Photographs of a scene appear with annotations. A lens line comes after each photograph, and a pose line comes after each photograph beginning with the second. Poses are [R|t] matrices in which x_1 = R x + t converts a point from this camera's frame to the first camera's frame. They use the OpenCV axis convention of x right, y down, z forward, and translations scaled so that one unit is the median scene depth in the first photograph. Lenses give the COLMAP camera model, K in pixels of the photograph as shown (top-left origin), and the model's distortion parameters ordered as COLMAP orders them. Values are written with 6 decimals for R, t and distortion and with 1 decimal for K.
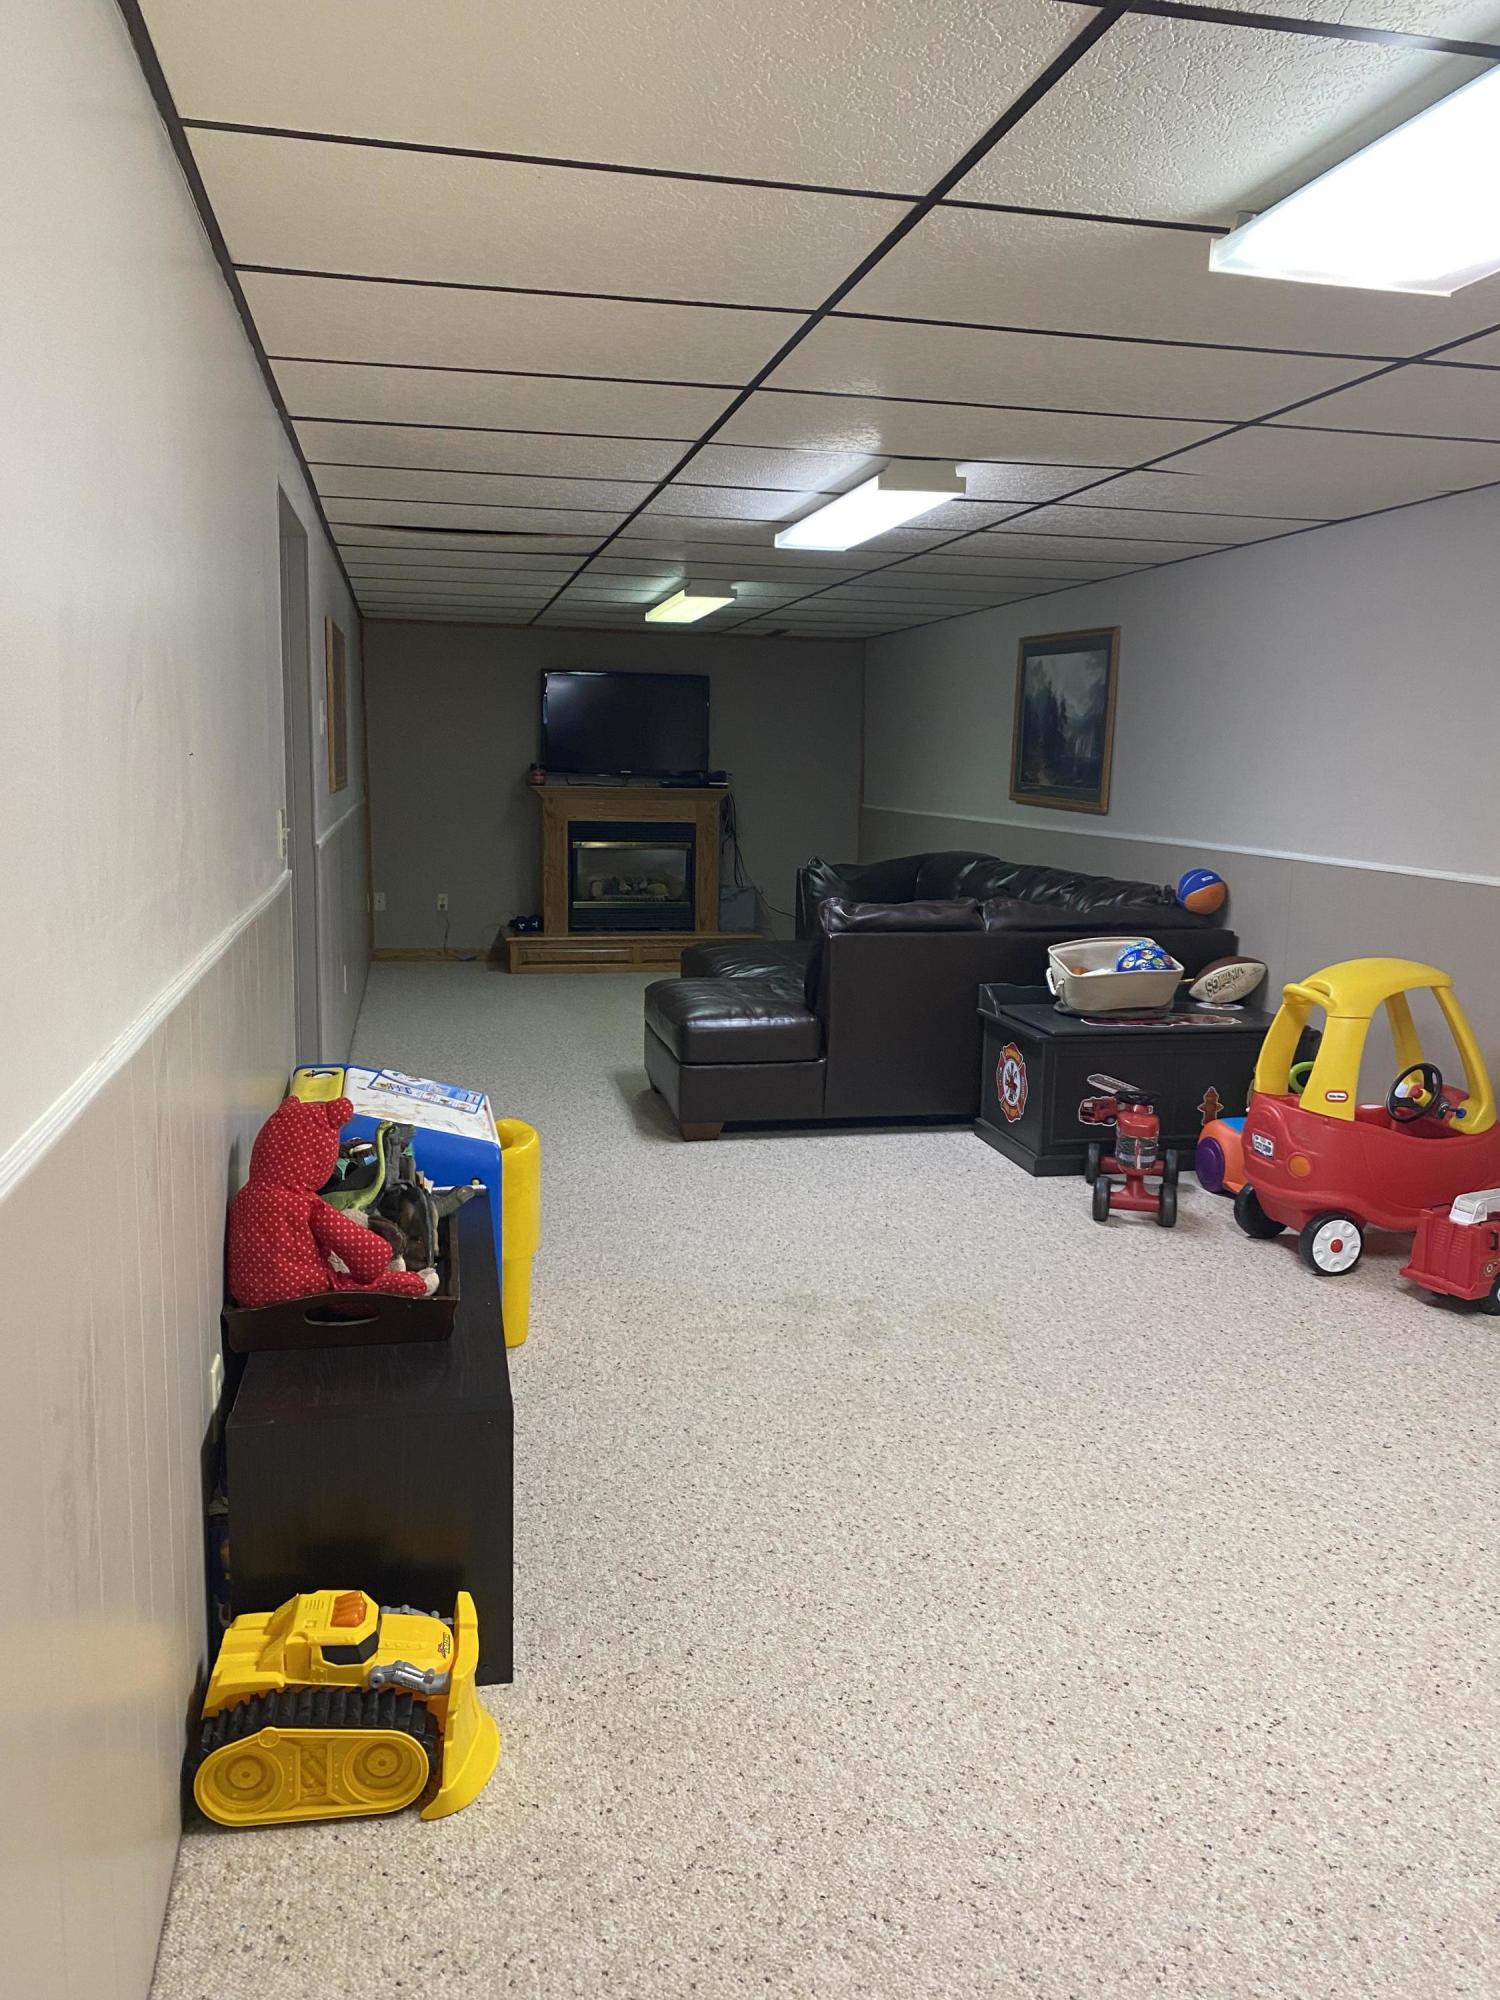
lens RADIAL K [[1529.8, 0, 760.4], [0, 1529.8, 1000.9], [0, 0, 1]] dist [0.051168, -0.055820]
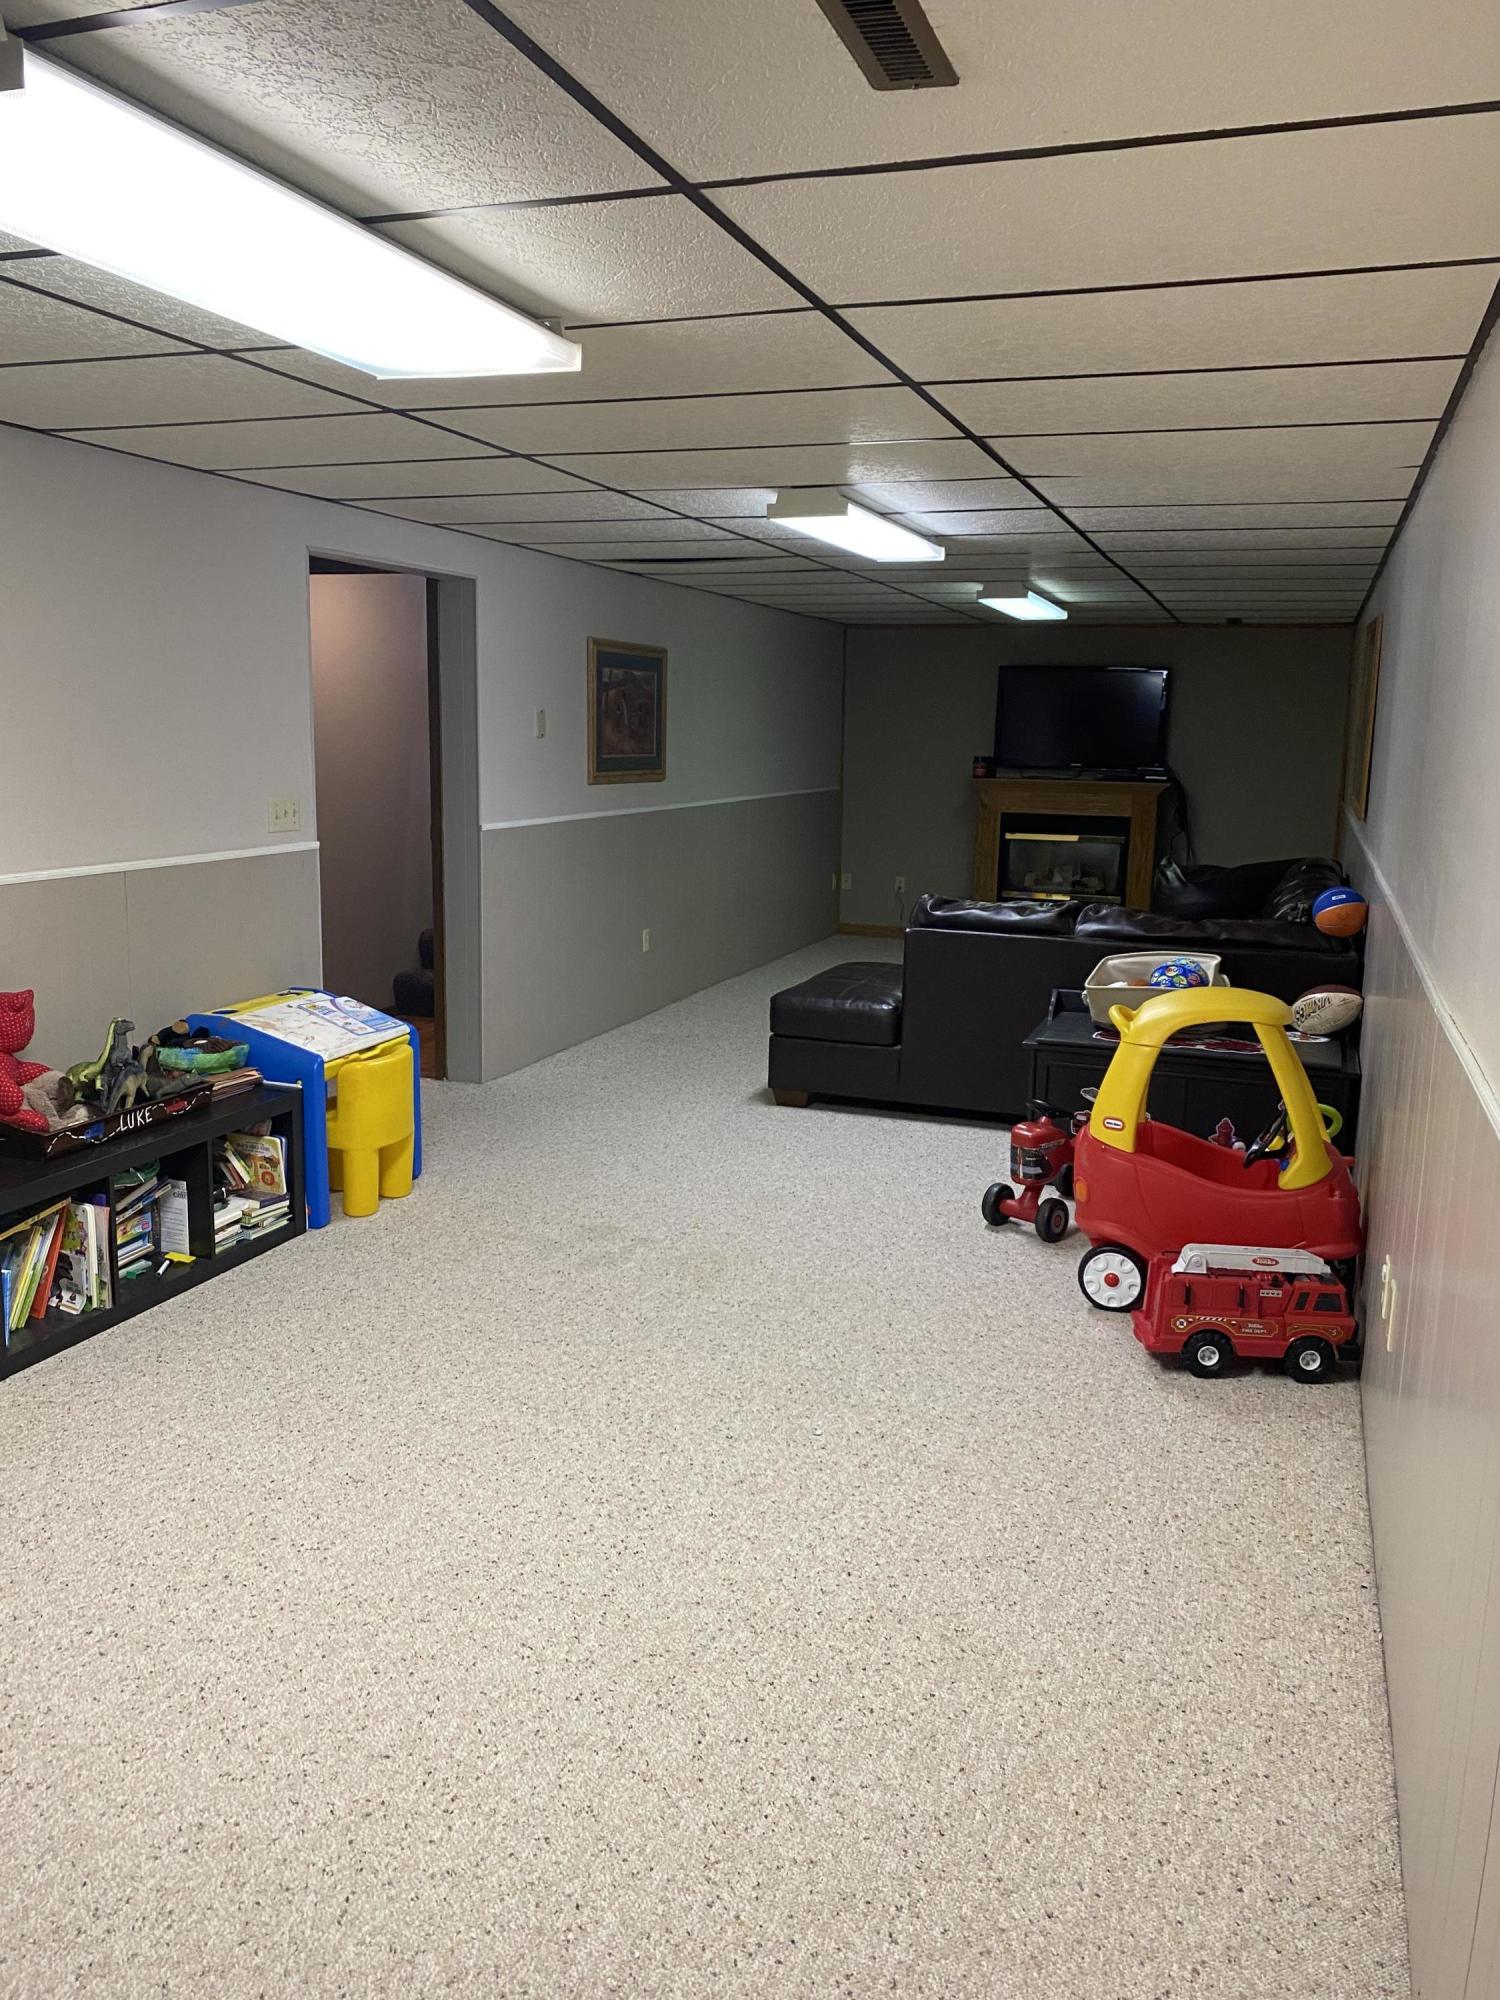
lens RADIAL K [[1529.8, 0, 744.6], [0, 1529.8, 1010.1], [0, 0, 1]] dist [0.051168, -0.055820]
pose [[0.840825, 0.099985, -0.531993, 0.571437], [-0.091336, 0.994907, 0.042628, -0.023780], [0.533546, 0.012747, 0.845675, 0.057082]]
